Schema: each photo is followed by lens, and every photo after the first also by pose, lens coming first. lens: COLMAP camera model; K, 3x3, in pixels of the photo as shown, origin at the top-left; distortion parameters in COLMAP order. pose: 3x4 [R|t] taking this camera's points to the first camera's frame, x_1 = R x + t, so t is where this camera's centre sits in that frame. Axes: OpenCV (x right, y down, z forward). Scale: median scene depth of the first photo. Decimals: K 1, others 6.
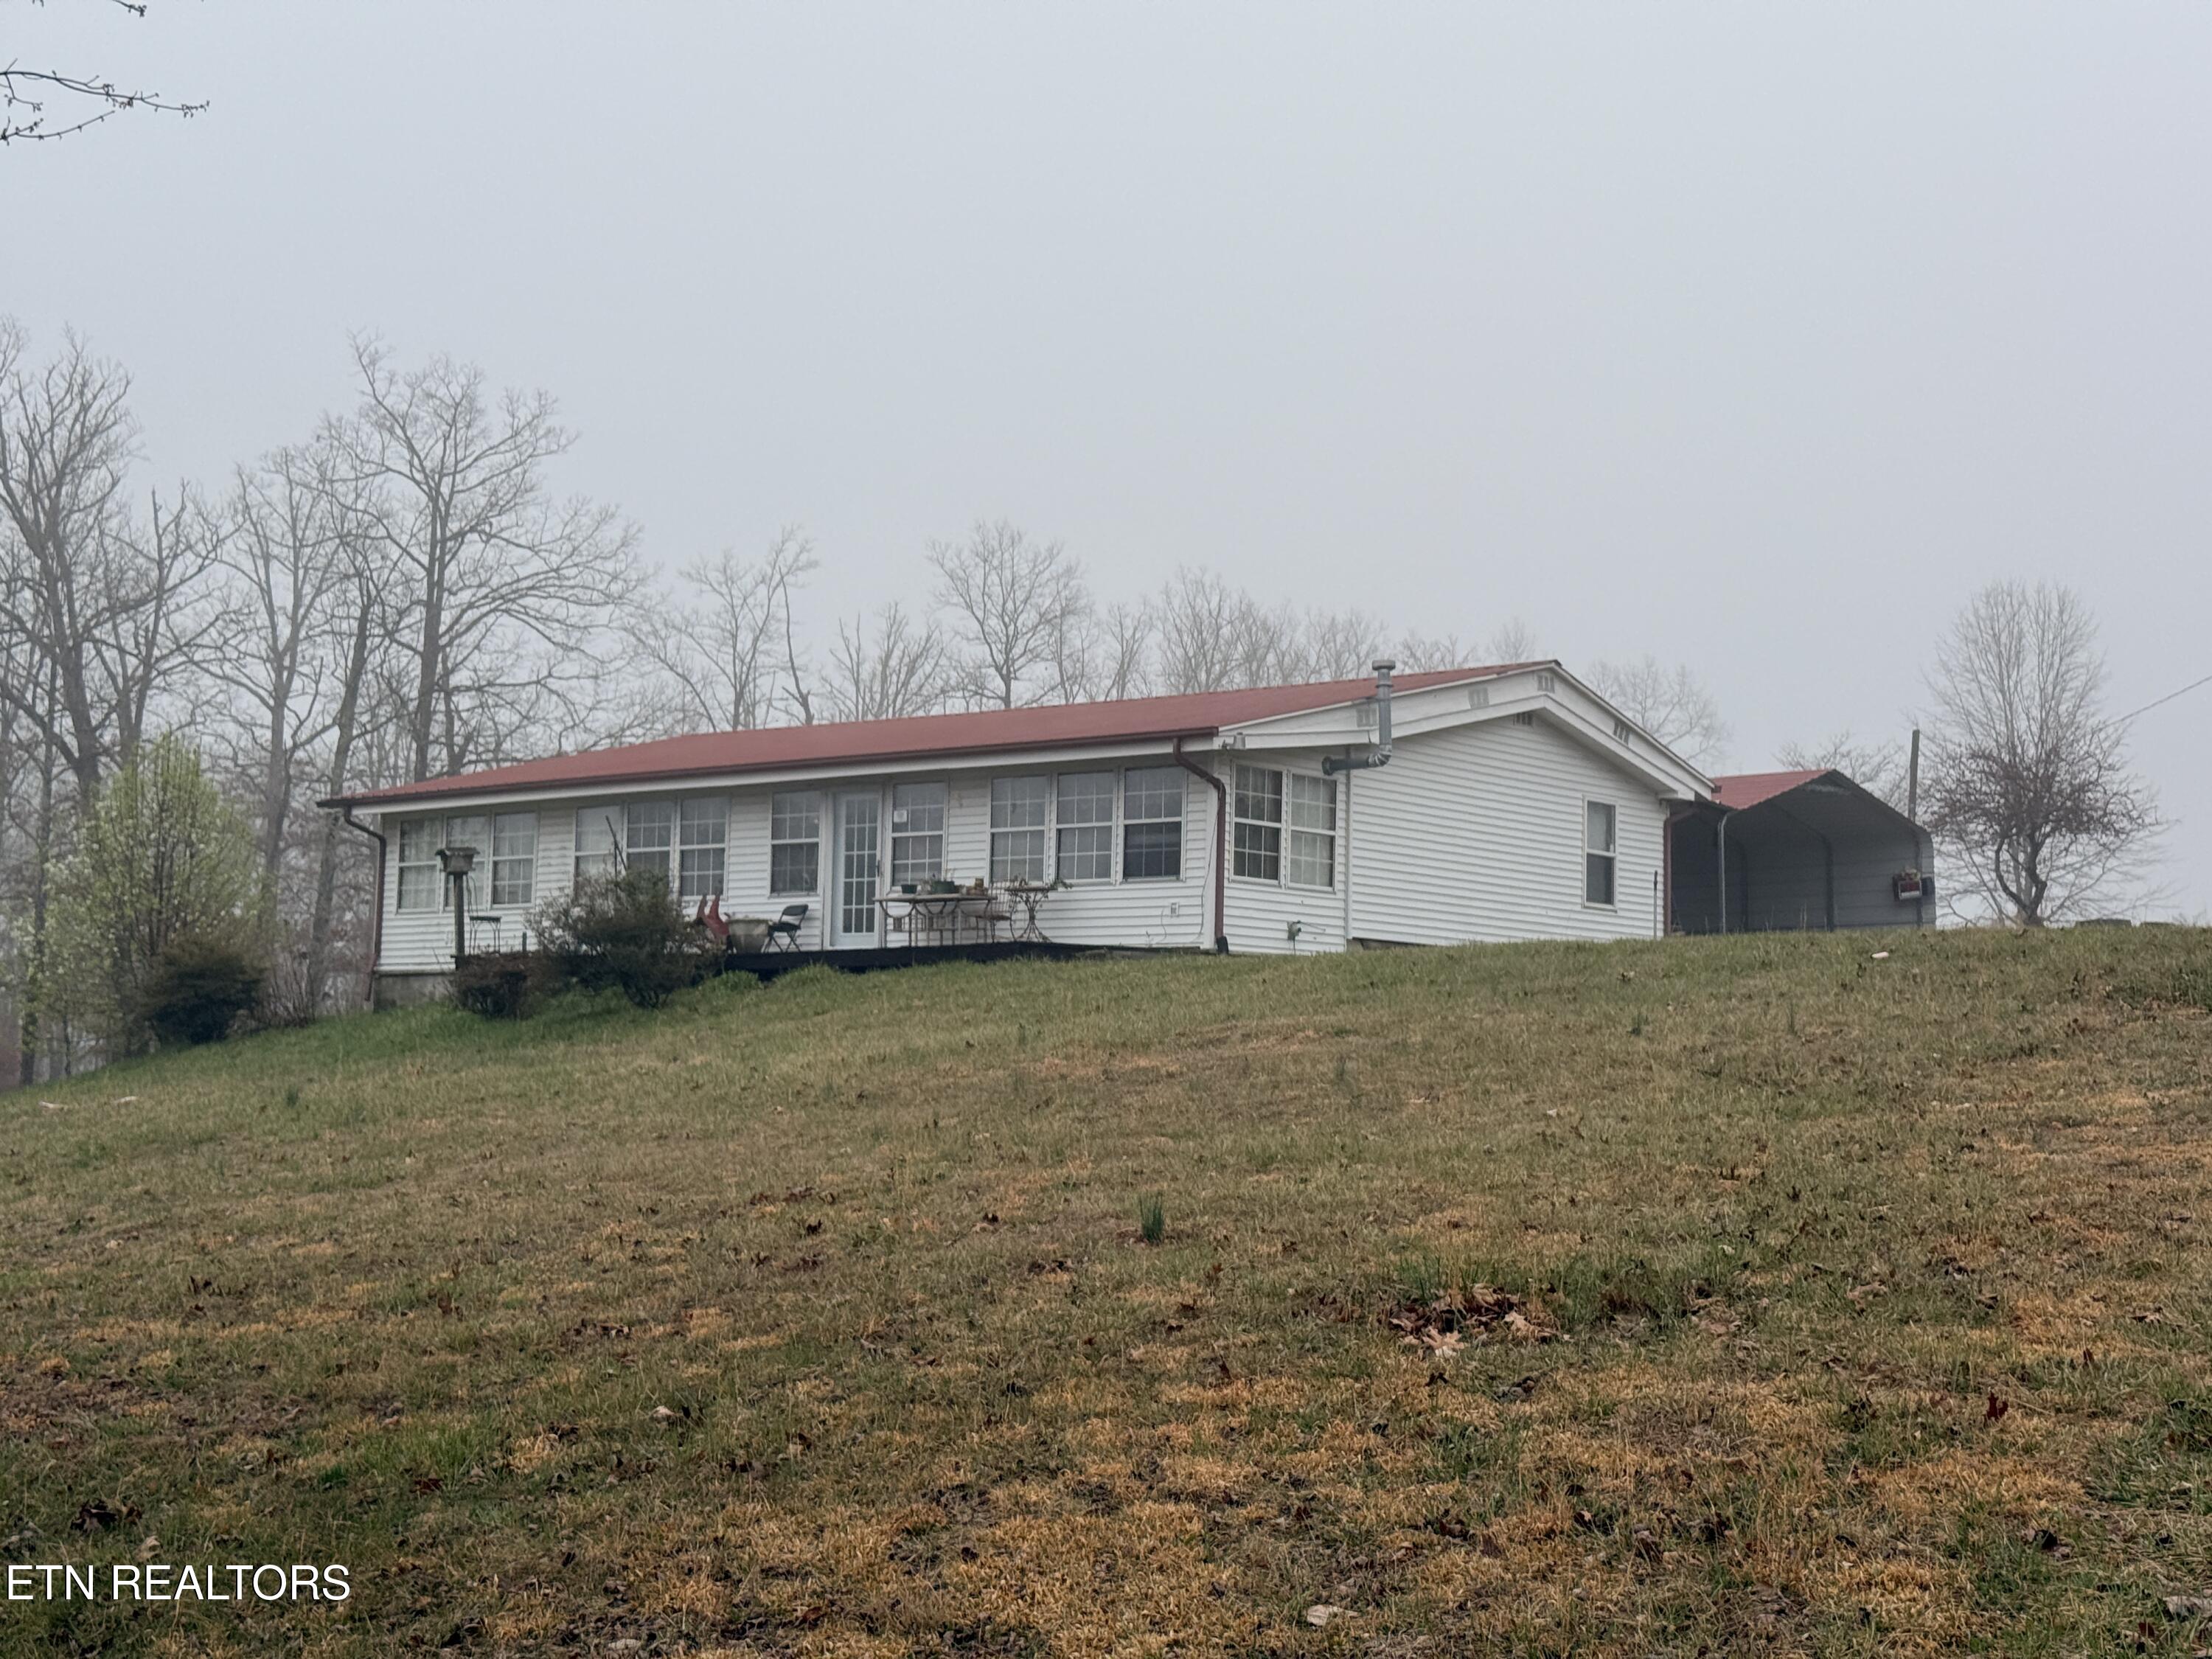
lens RADIAL K [[3113.1, 0, 1106.7], [0, 3113.1, 824.8], [0, 0, 1]] dist [0.136611, 0.000000]
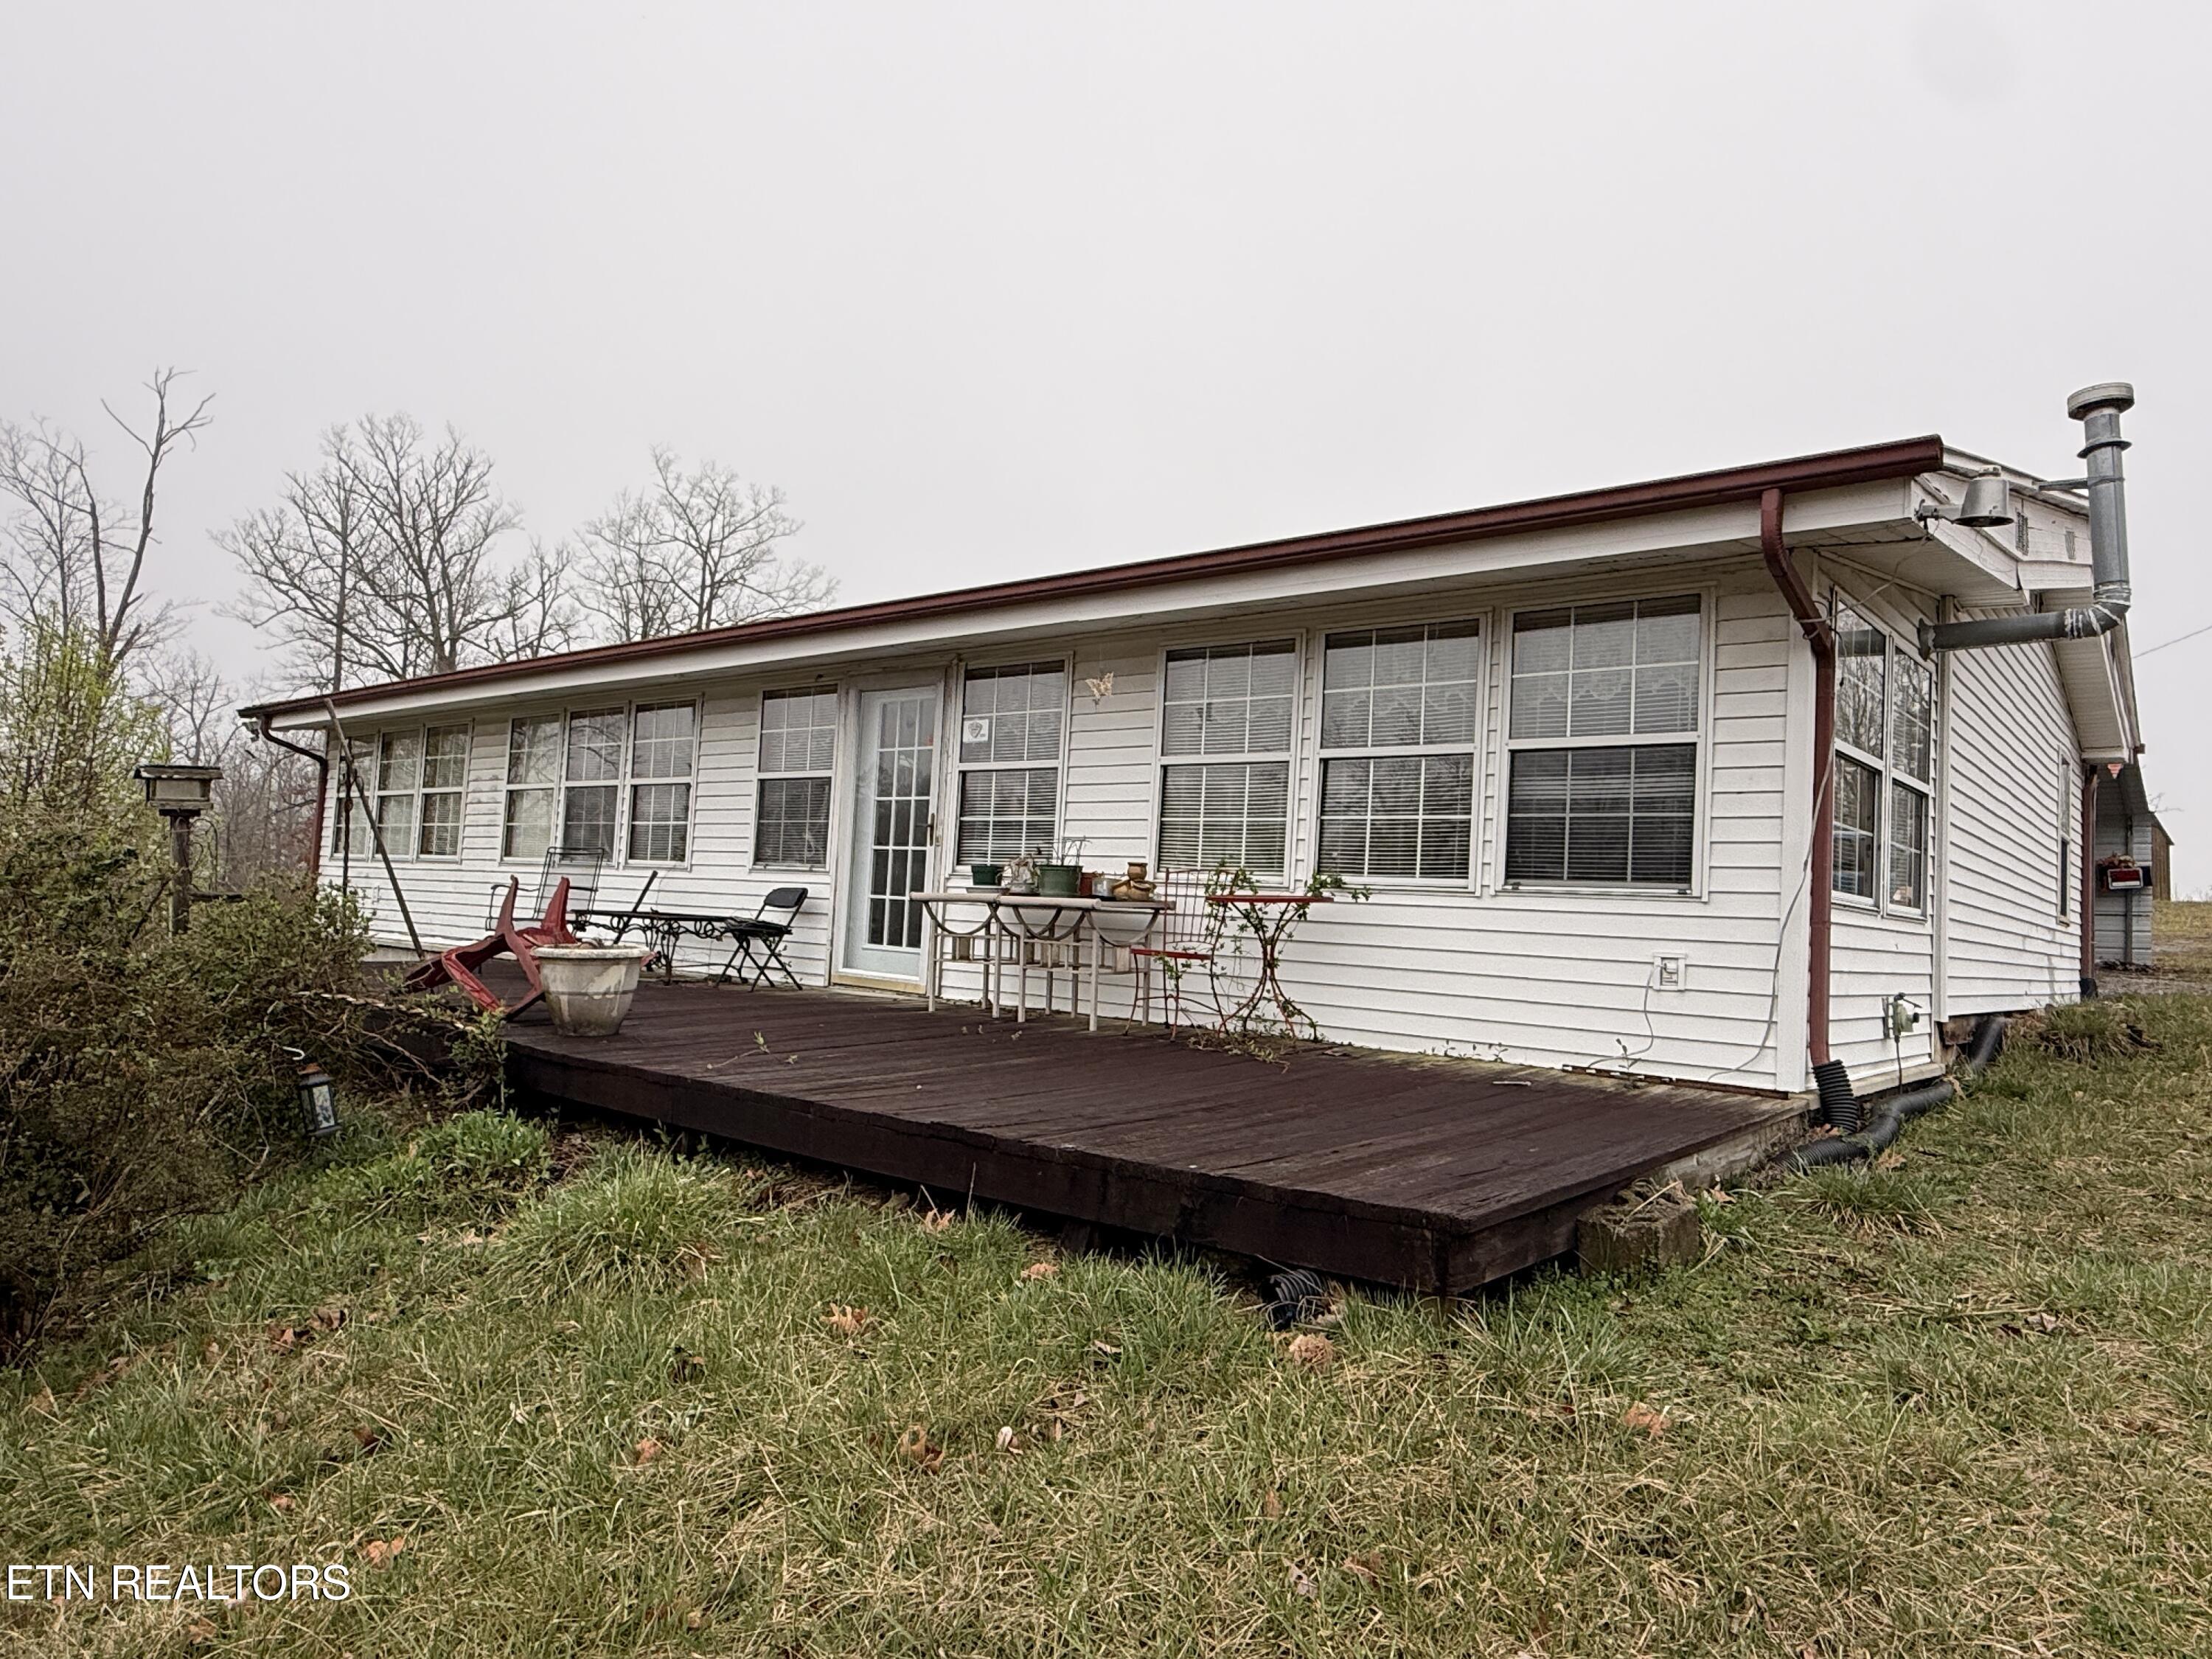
lens RADIAL K [[1390.2, 0, 1100.6], [0, 1390.2, 834.2], [0, 0, 1]] dist [0.000075, 0.000024]
pose [[0.999465, 0.032647, 0.001981, -0.045498], [-0.032693, 0.998985, 0.030980, 0.006648], [-0.000968, -0.031028, 0.999518, 0.768989]]
